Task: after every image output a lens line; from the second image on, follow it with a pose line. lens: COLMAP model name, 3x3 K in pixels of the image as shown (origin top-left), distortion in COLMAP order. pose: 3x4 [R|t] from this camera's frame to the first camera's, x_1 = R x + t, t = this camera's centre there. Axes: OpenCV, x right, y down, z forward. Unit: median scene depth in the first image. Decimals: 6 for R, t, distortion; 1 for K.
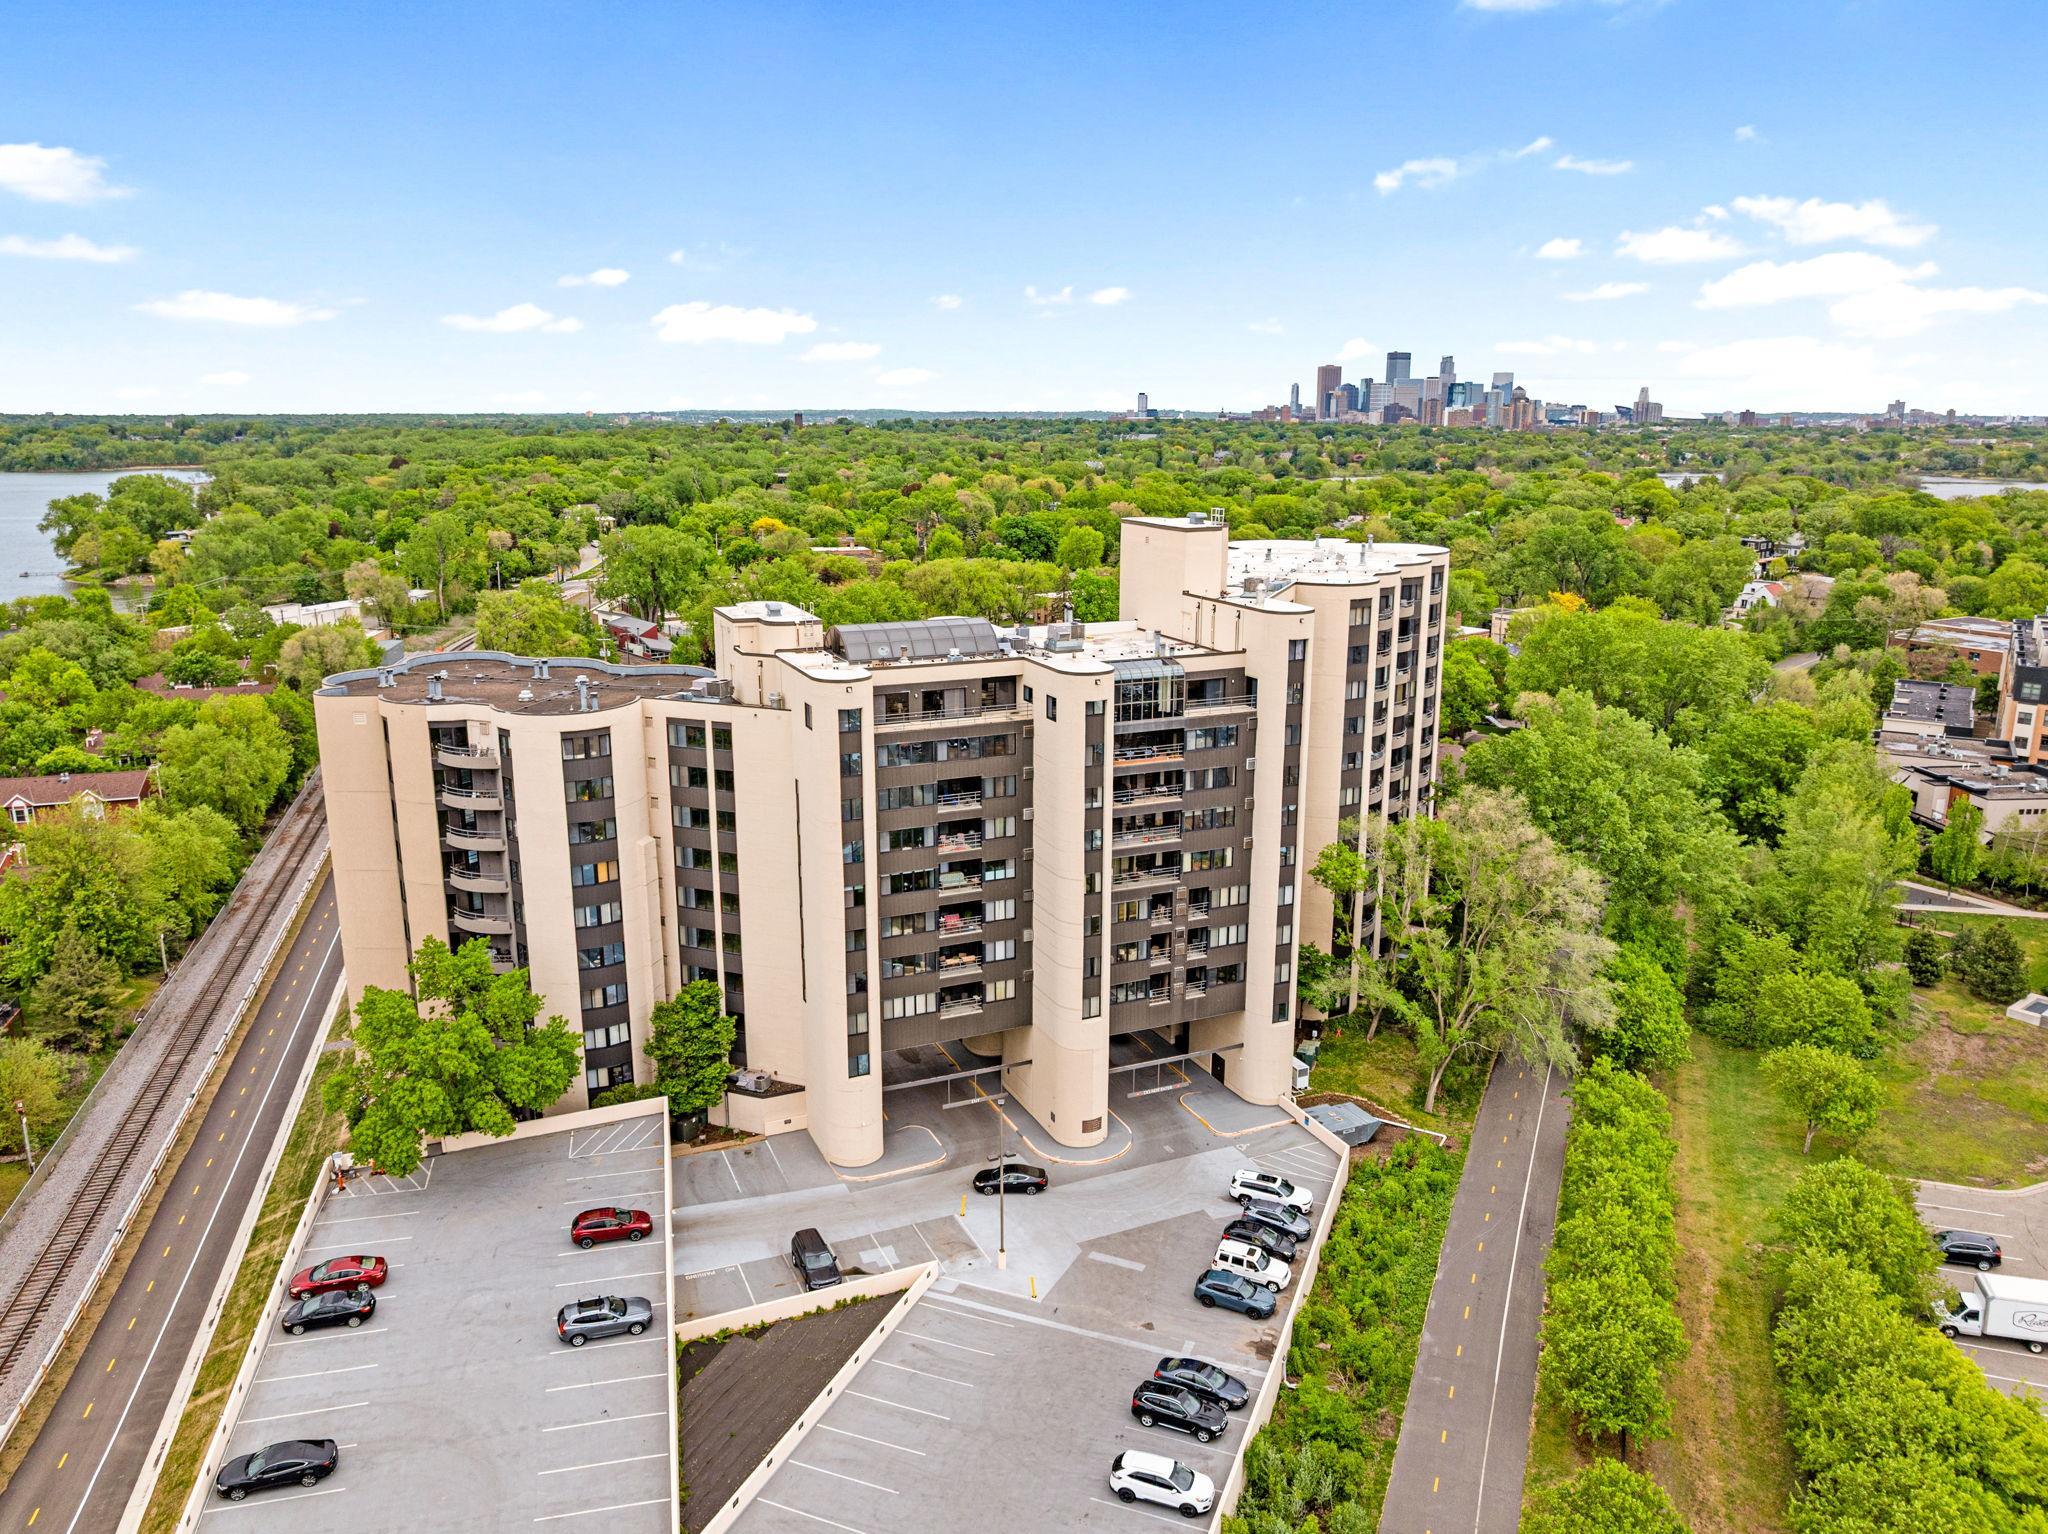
lens RADIAL K [[1417.3, 0, 1024.0], [0, 1417.3, 767.0], [0, 0, 1]] dist [-0.003191, -0.006055]
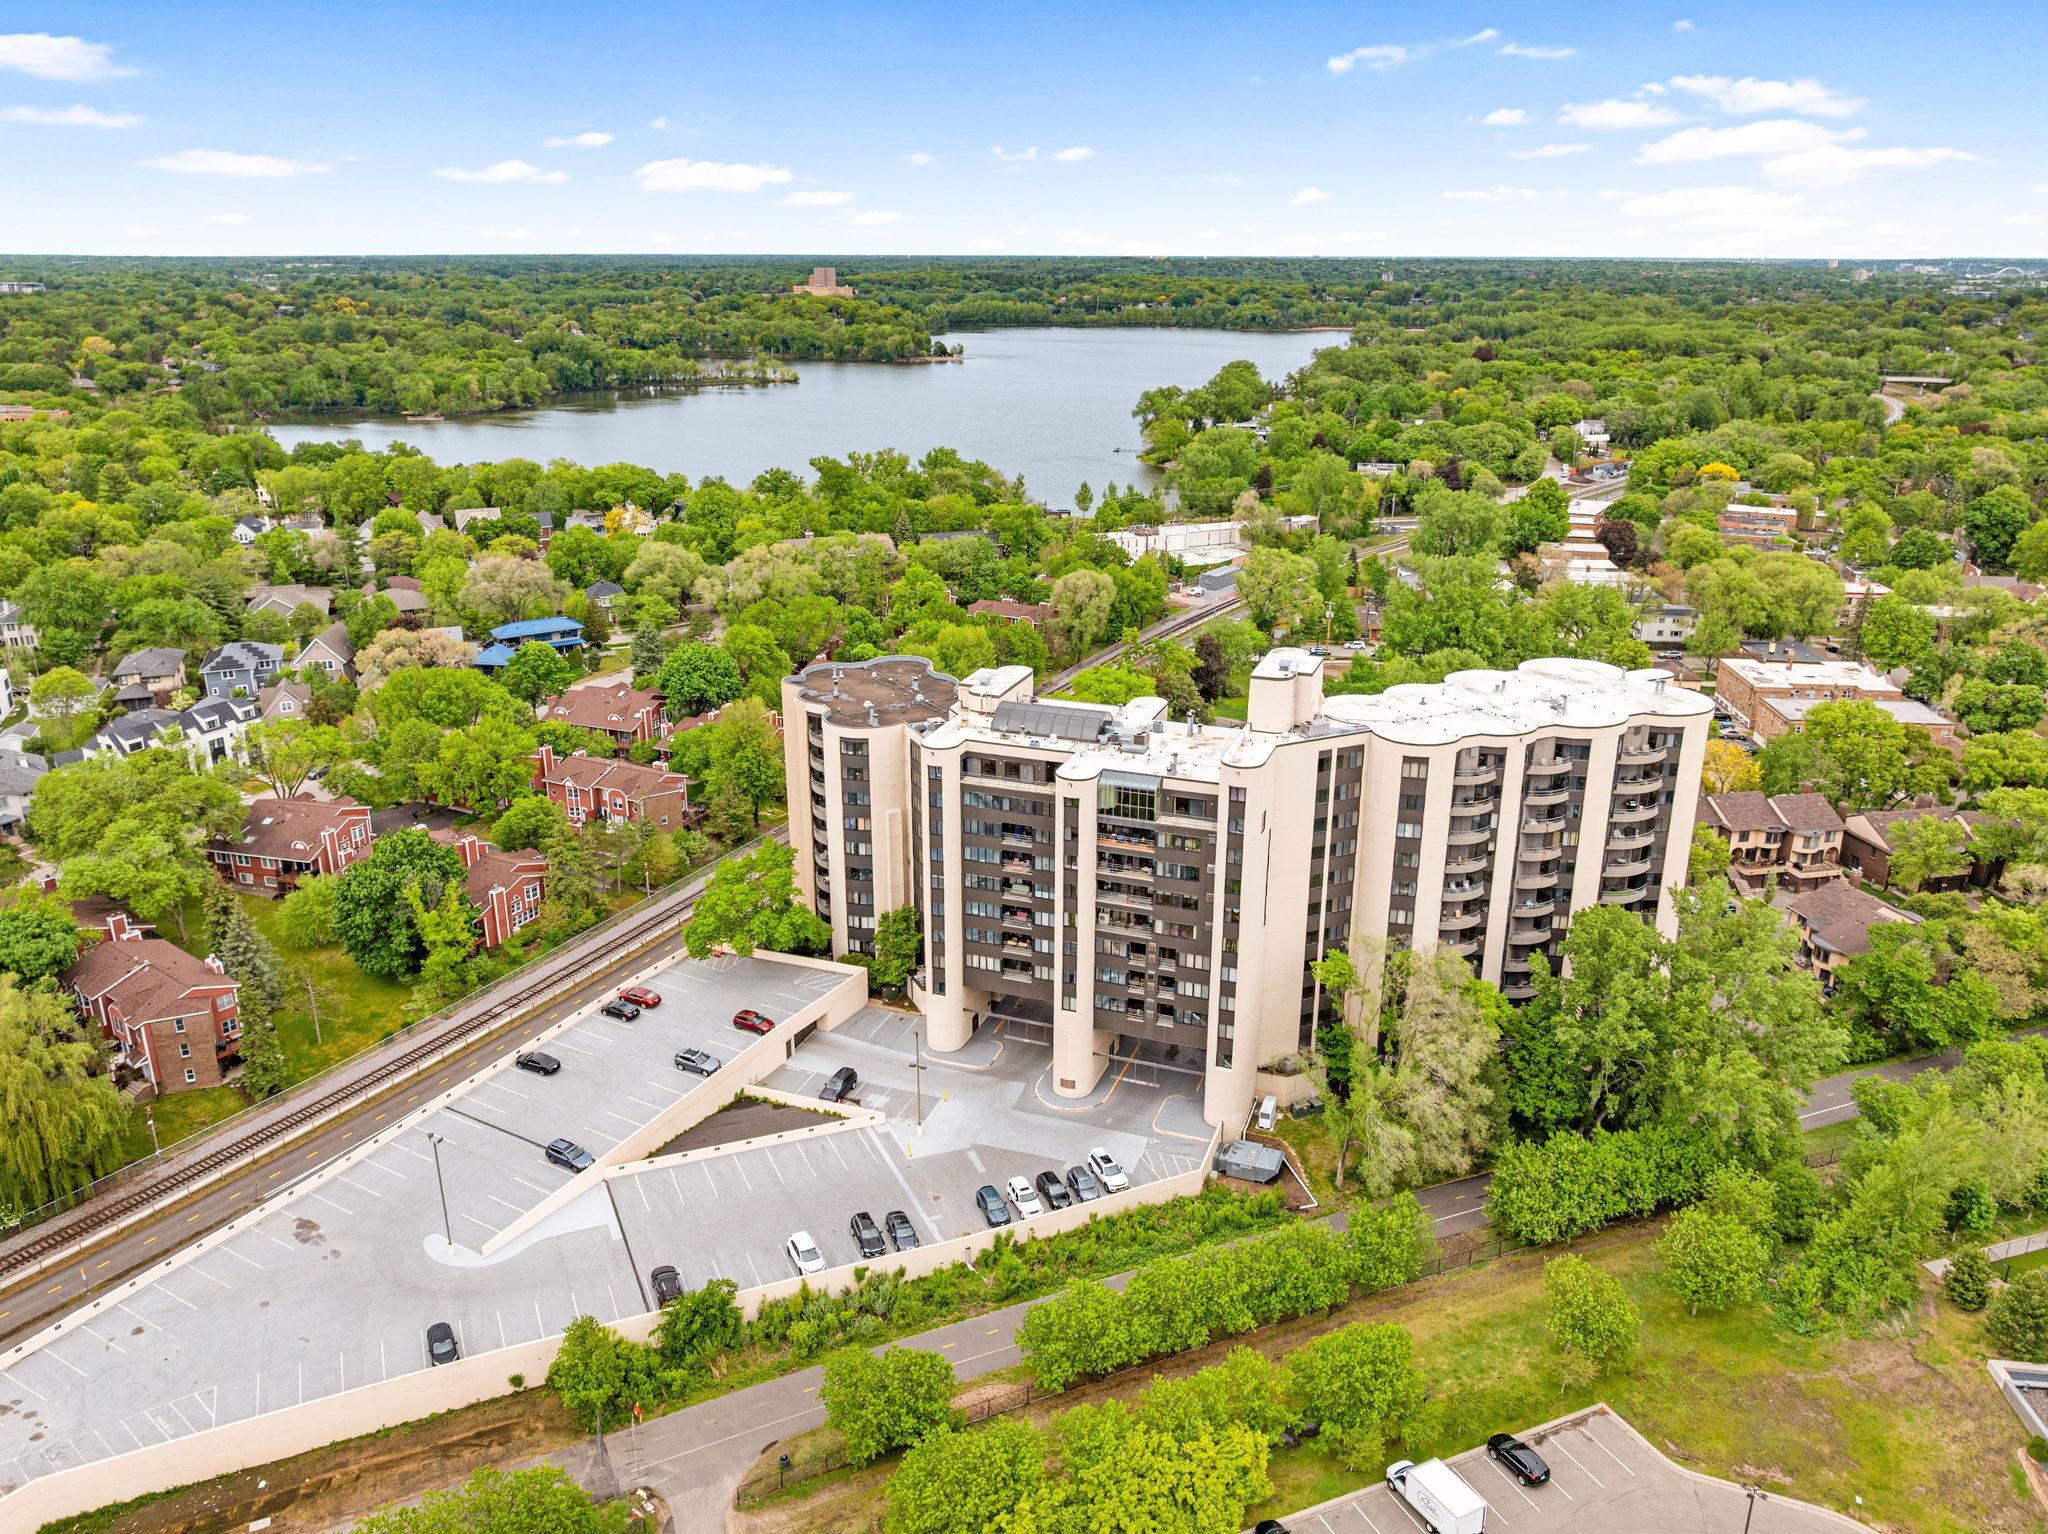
lens RADIAL K [[1417.3, 0, 1024.0], [0, 1417.3, 767.0], [0, 0, 1]] dist [-0.003191, -0.006055]
pose [[0.729870, 0.227603, -0.644582, 0.843926], [-0.170043, 0.973754, 0.151293, -0.258619], [0.662099, -0.000817, 0.749416, -0.090085]]
